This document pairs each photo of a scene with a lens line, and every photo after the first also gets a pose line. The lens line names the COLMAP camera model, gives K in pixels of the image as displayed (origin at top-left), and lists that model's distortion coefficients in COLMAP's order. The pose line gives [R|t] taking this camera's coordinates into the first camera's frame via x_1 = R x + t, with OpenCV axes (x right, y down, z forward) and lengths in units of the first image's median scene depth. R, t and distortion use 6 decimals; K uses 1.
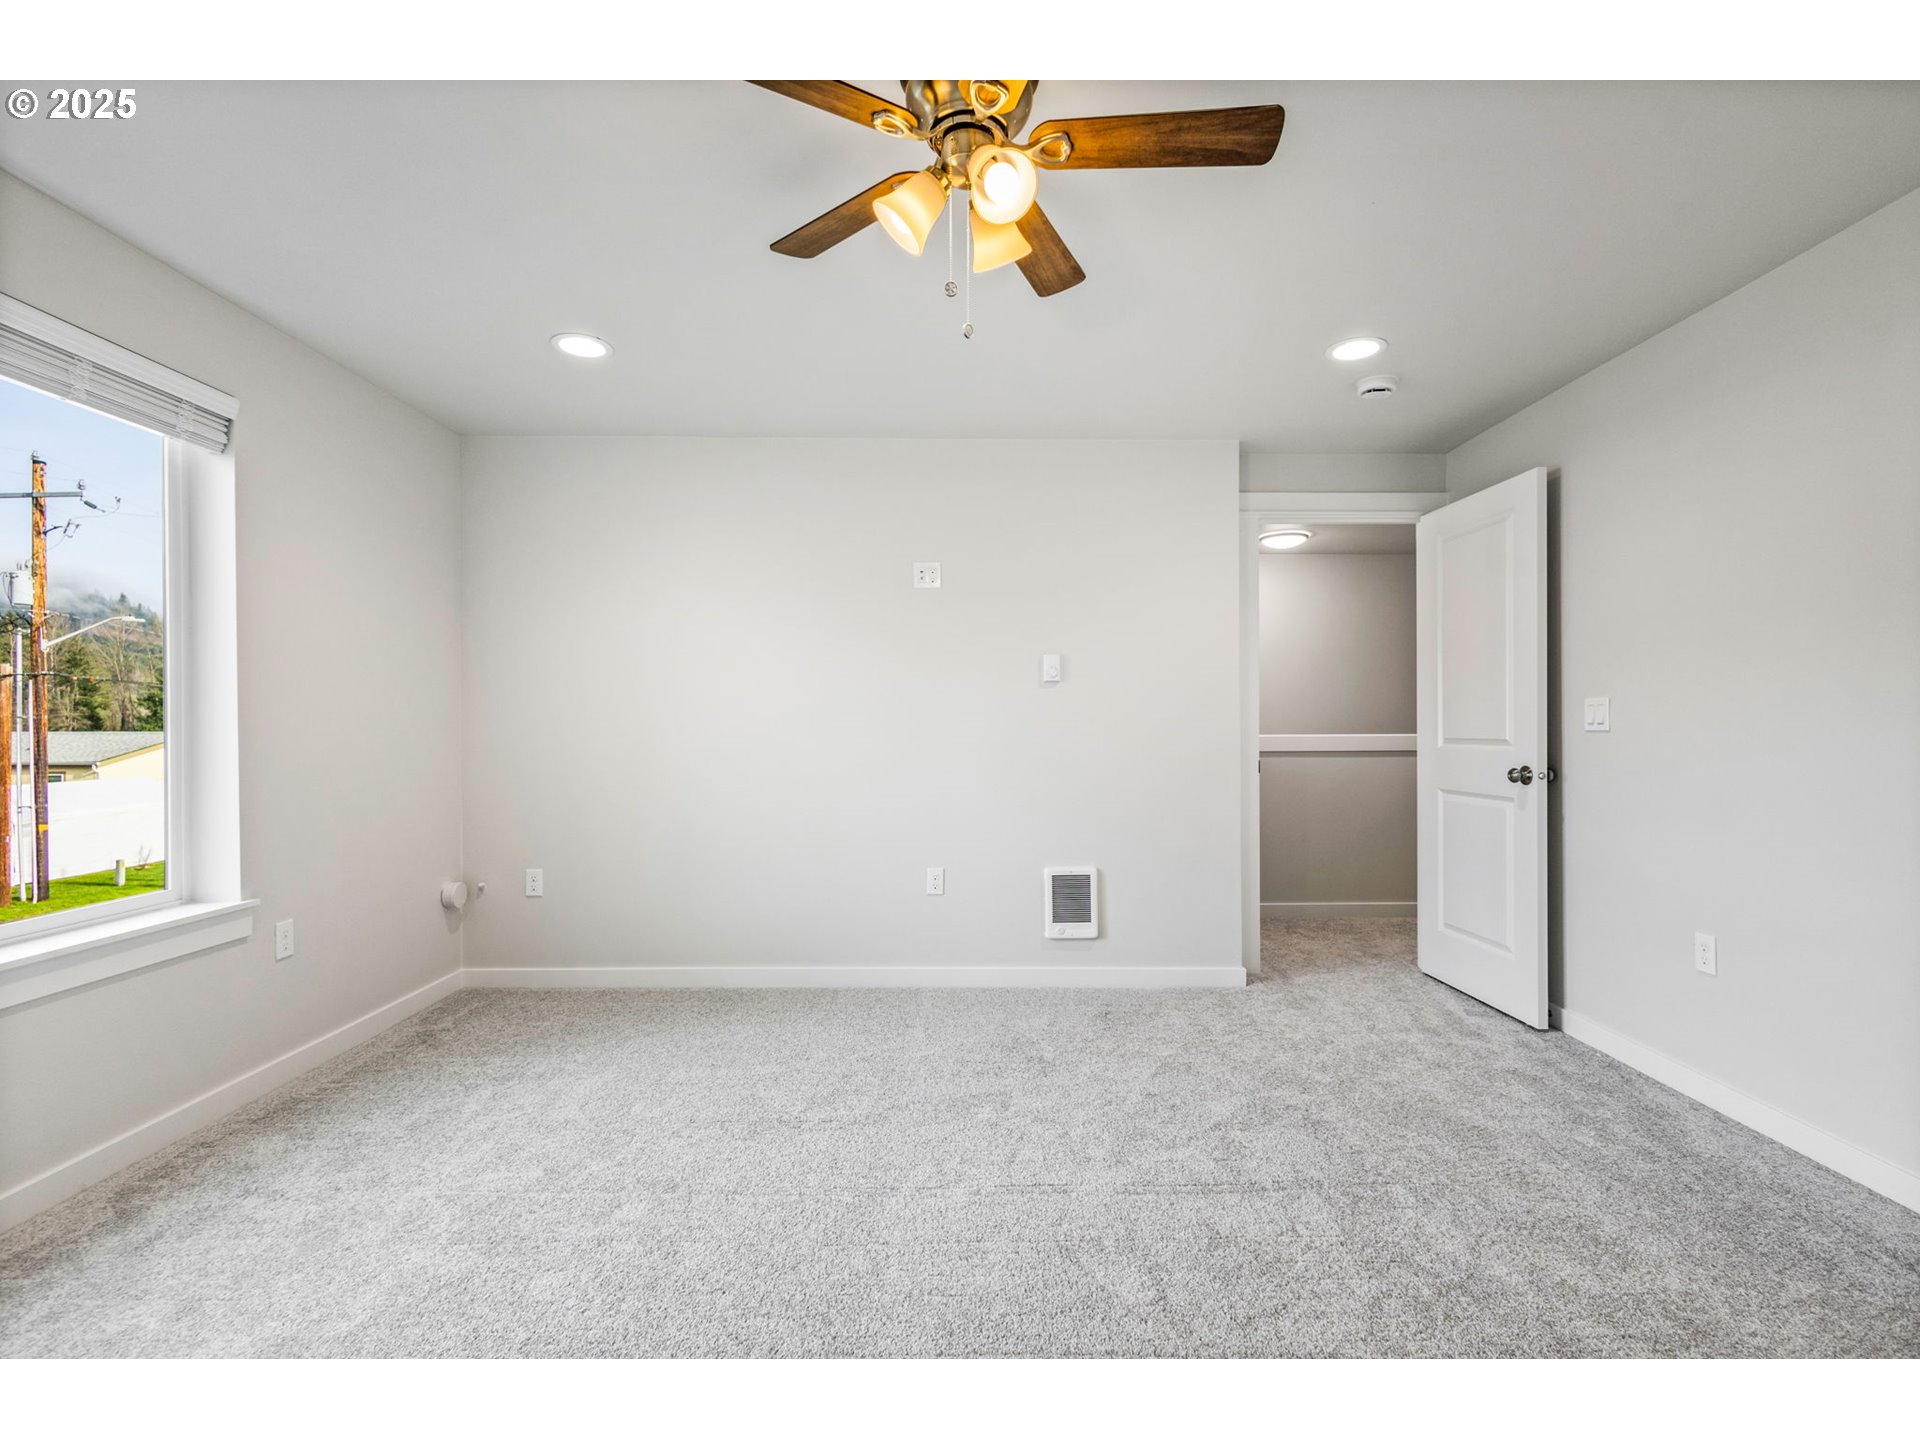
lens RADIAL K [[885.7, 0, 964.6], [0, 885.7, 712.6], [0, 0, 1]] dist [0.000518, -0.000636]
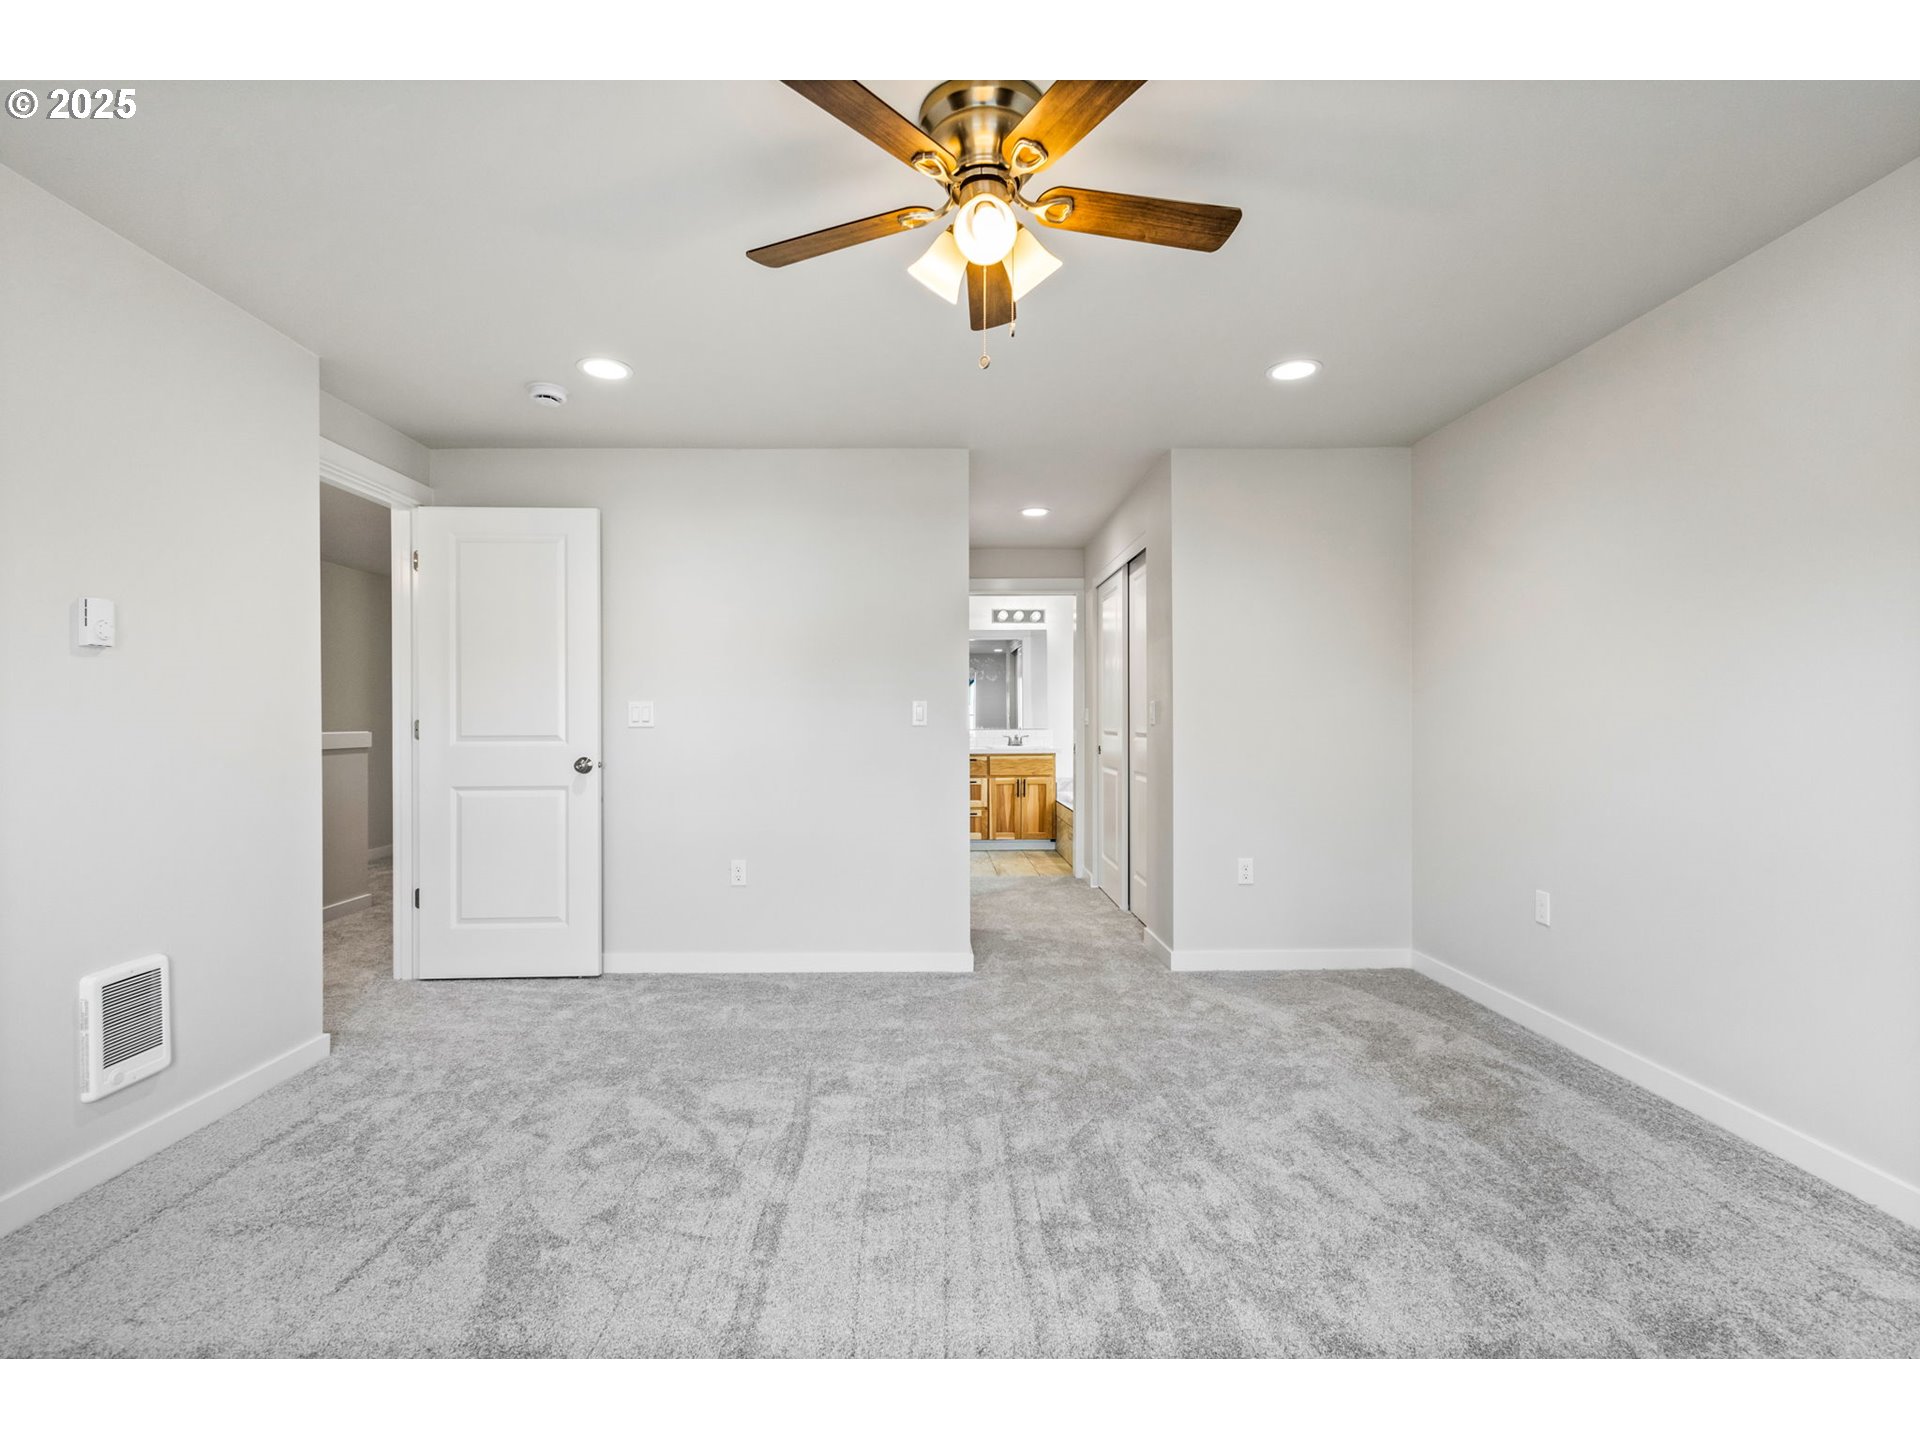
lens RADIAL K [[885.7, 0, 964.6], [0, 885.7, 712.6], [0, 0, 1]] dist [0.000518, -0.000636]
pose [[-0.032576, 0.010495, 0.999414, -0.494859], [-0.014707, 0.999832, -0.010979, 0.005352], [-0.999361, -0.015056, -0.032416, 0.466631]]
